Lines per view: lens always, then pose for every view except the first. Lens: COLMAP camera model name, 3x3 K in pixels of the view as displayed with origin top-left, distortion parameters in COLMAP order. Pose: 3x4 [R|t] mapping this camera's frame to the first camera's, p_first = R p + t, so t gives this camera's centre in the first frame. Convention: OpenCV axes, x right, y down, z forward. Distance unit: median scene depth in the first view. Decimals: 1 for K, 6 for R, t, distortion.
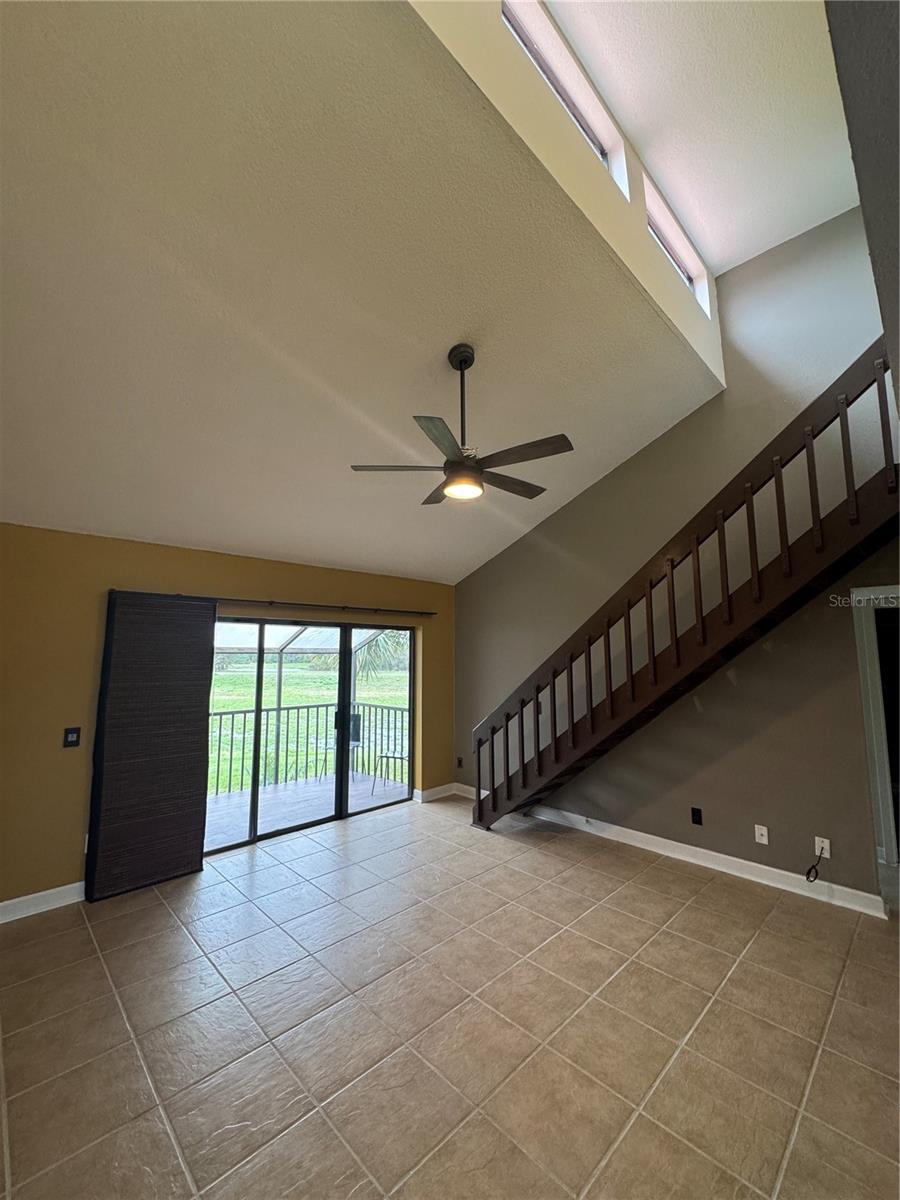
lens RADIAL K [[480.1, 0, 449.8], [0, 480.1, 601.1], [0, 0, 1]] dist [0.000219, -0.000220]
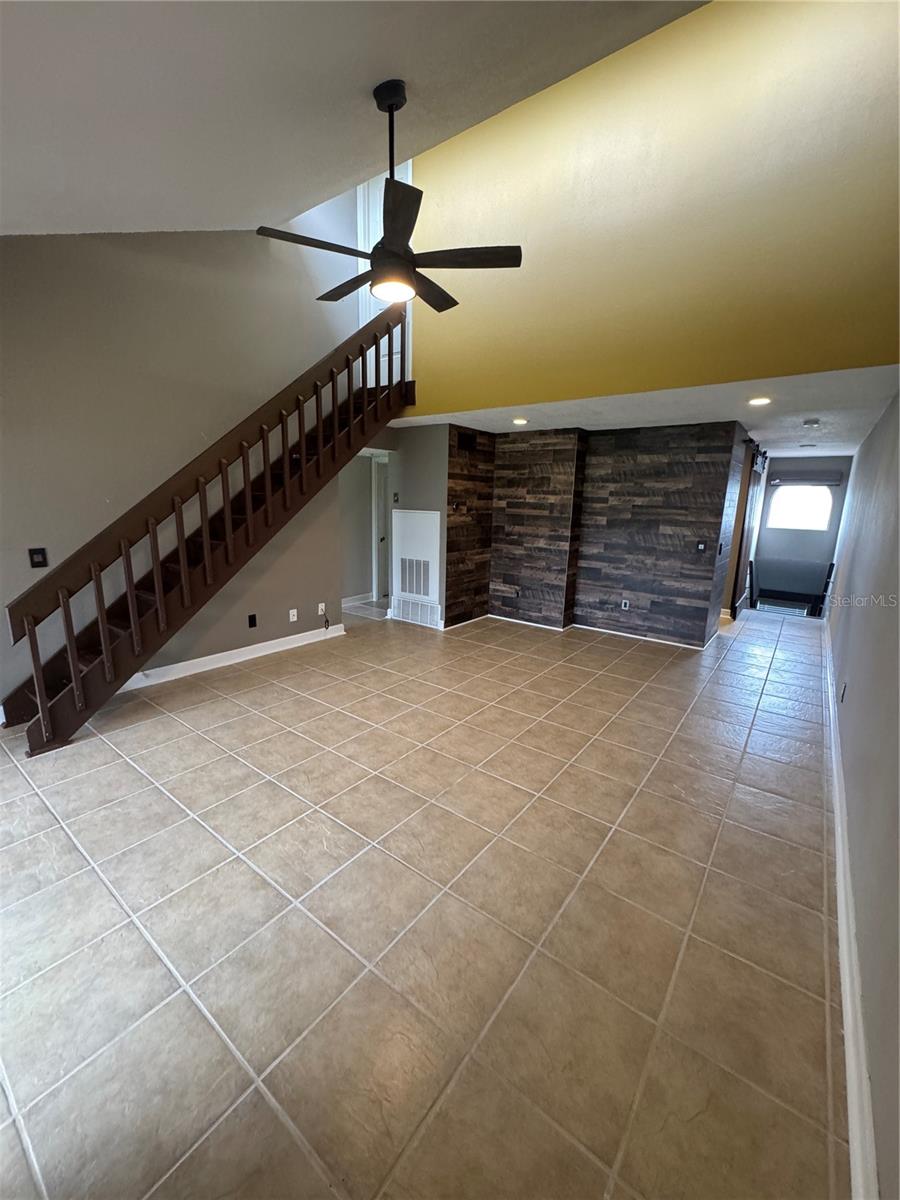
lens RADIAL K [[480.1, 0, 449.8], [0, 480.1, 601.1], [0, 0, 1]] dist [0.000219, -0.000220]
pose [[-0.146432, -0.210247, 0.966620, -0.842708], [-0.132445, 0.972522, 0.191467, 0.124678], [-0.980314, -0.099987, -0.170255, 0.865285]]
